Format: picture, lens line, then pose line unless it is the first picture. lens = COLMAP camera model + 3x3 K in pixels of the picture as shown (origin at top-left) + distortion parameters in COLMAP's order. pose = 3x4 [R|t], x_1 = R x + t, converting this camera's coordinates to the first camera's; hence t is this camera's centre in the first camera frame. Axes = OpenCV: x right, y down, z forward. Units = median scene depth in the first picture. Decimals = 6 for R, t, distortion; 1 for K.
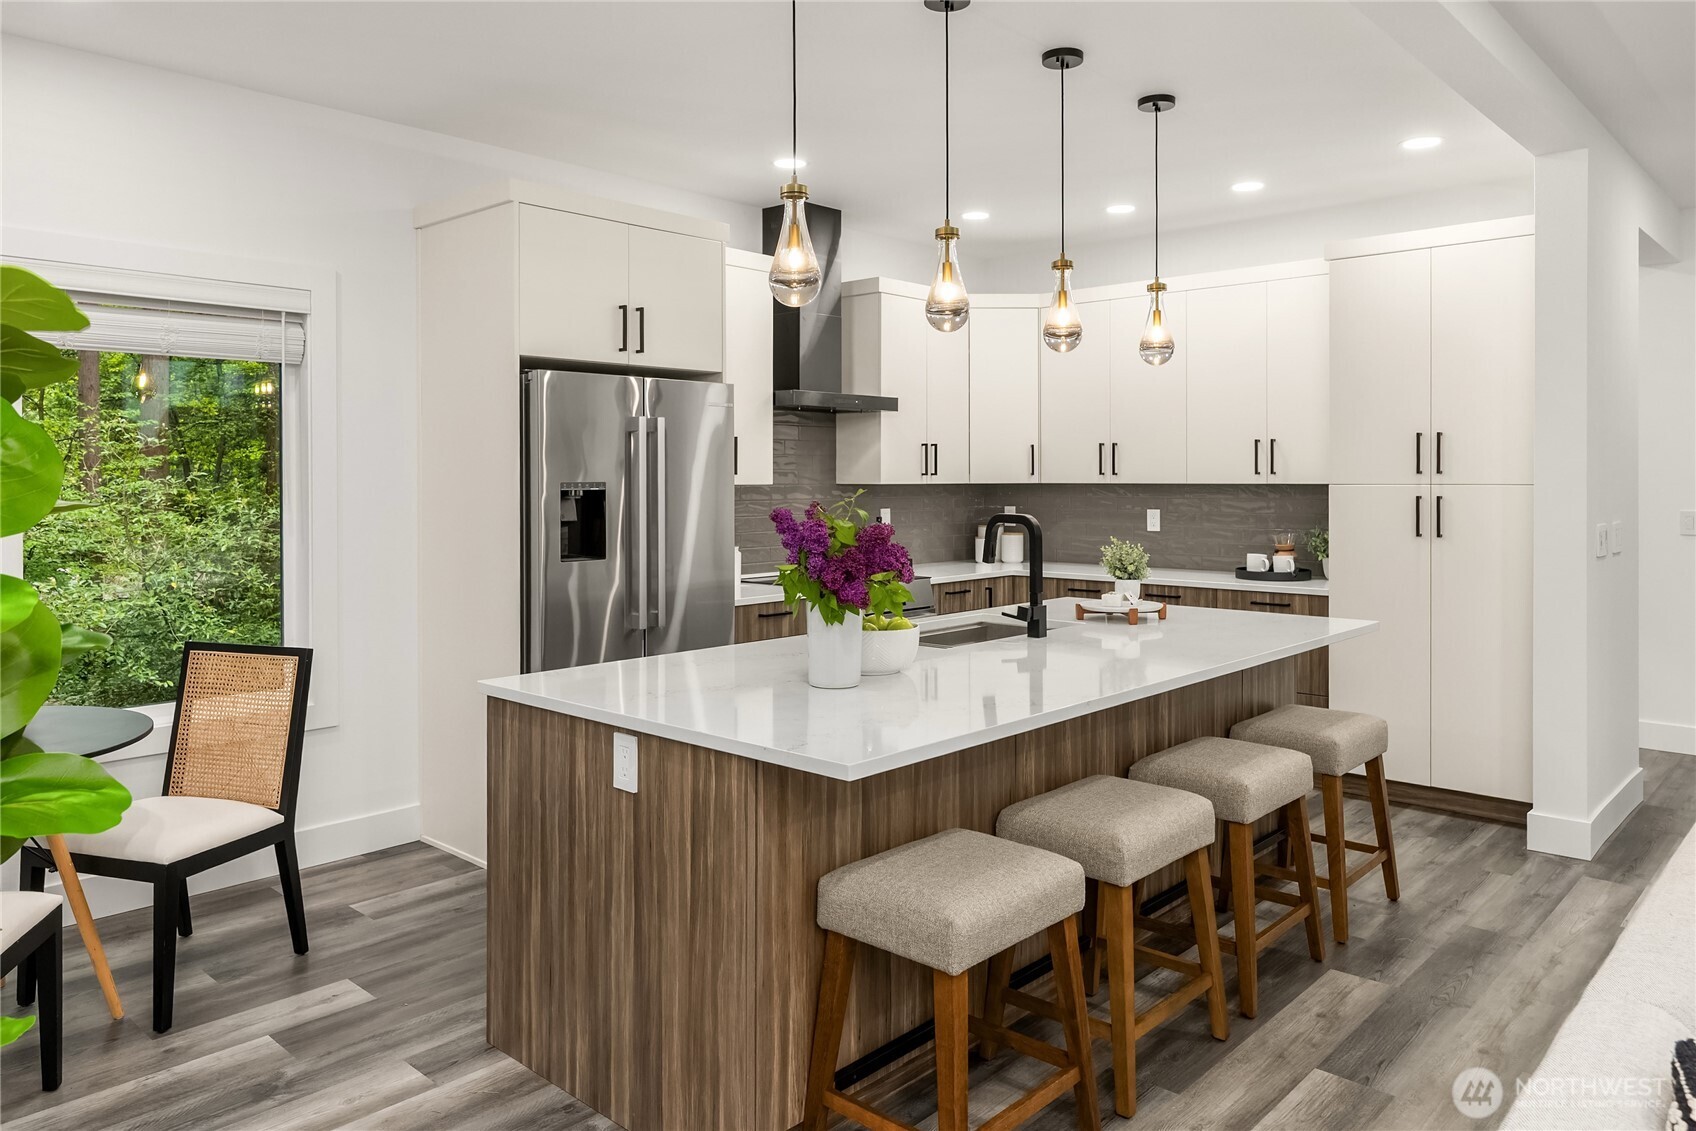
lens RADIAL K [[1144.3, 0, 843.7], [0, 1144.3, 482.3], [0, 0, 1]] dist [-0.003047, -0.003326]
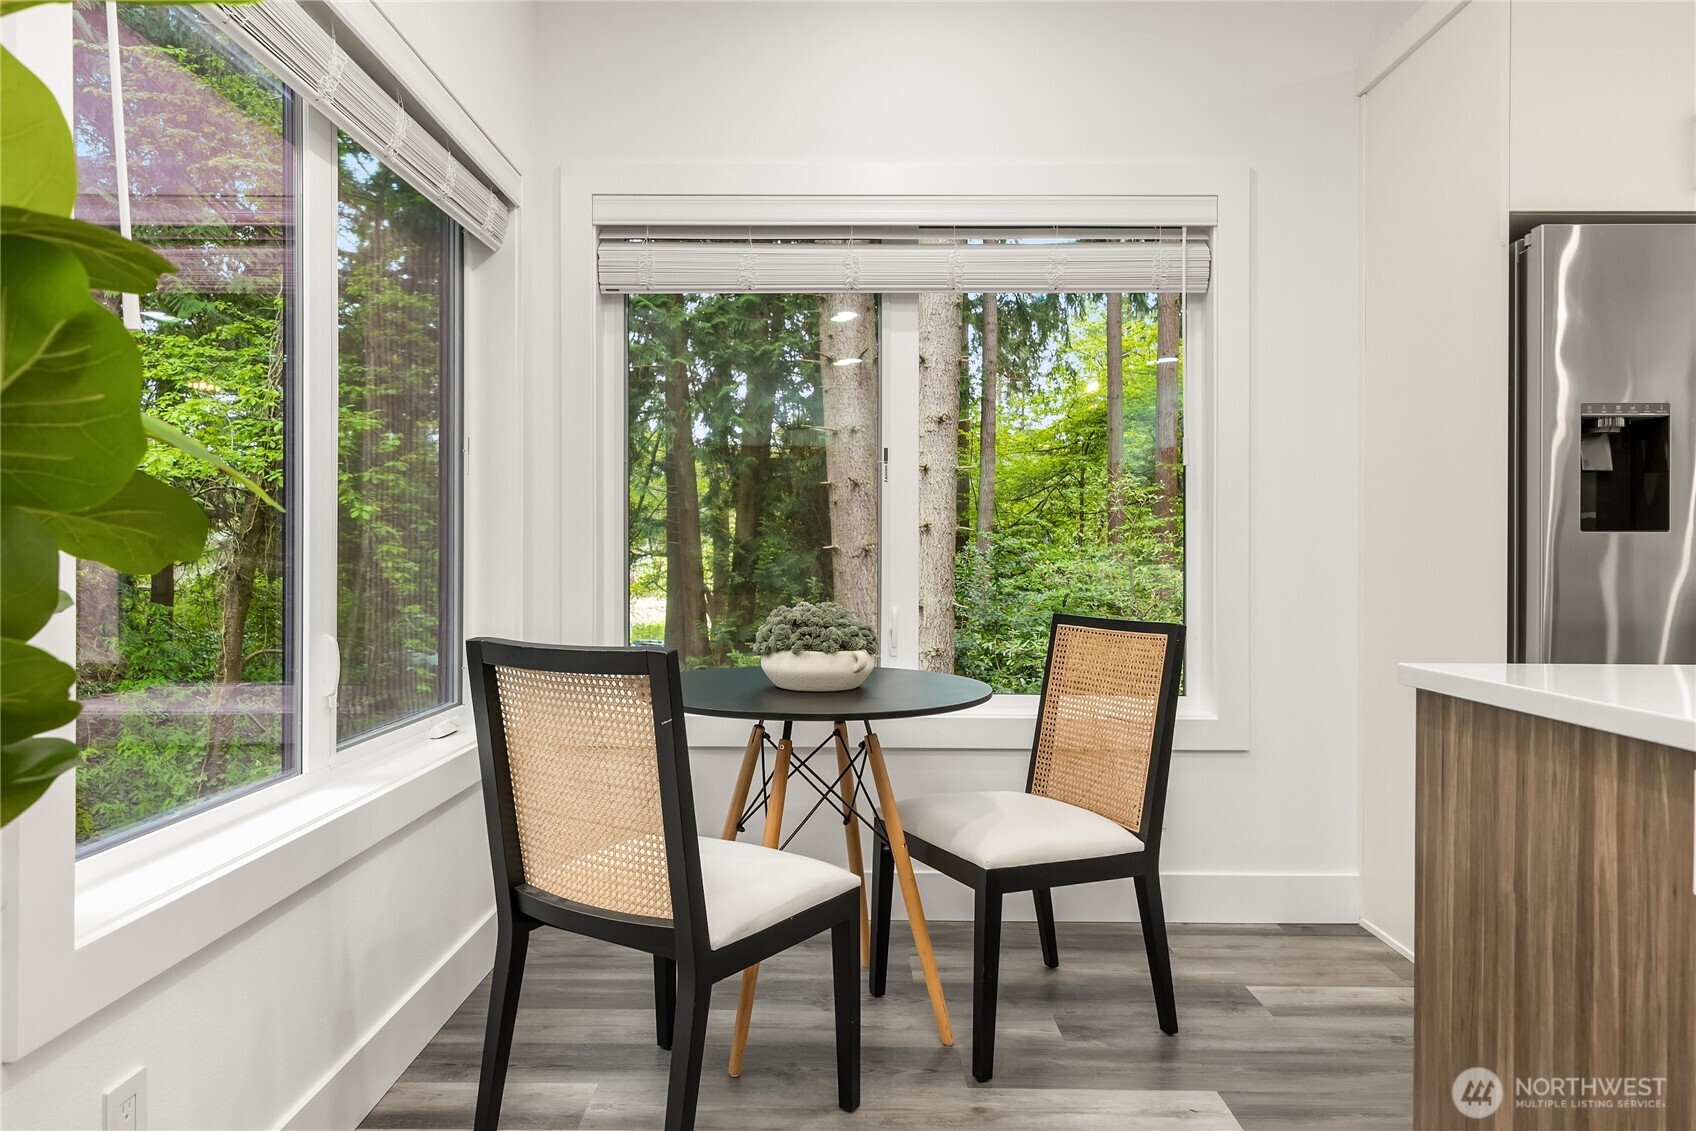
lens RADIAL K [[1114.3, 0, 845.5], [0, 1114.3, 563.3], [0, 0, 1]] dist [0.000085, 0.000099]
pose [[0.668183, 0.005013, -0.743980, -0.077249], [-0.004941, 0.999985, 0.002300, 0.106583], [0.743981, 0.002139, 0.668198, 0.360925]]
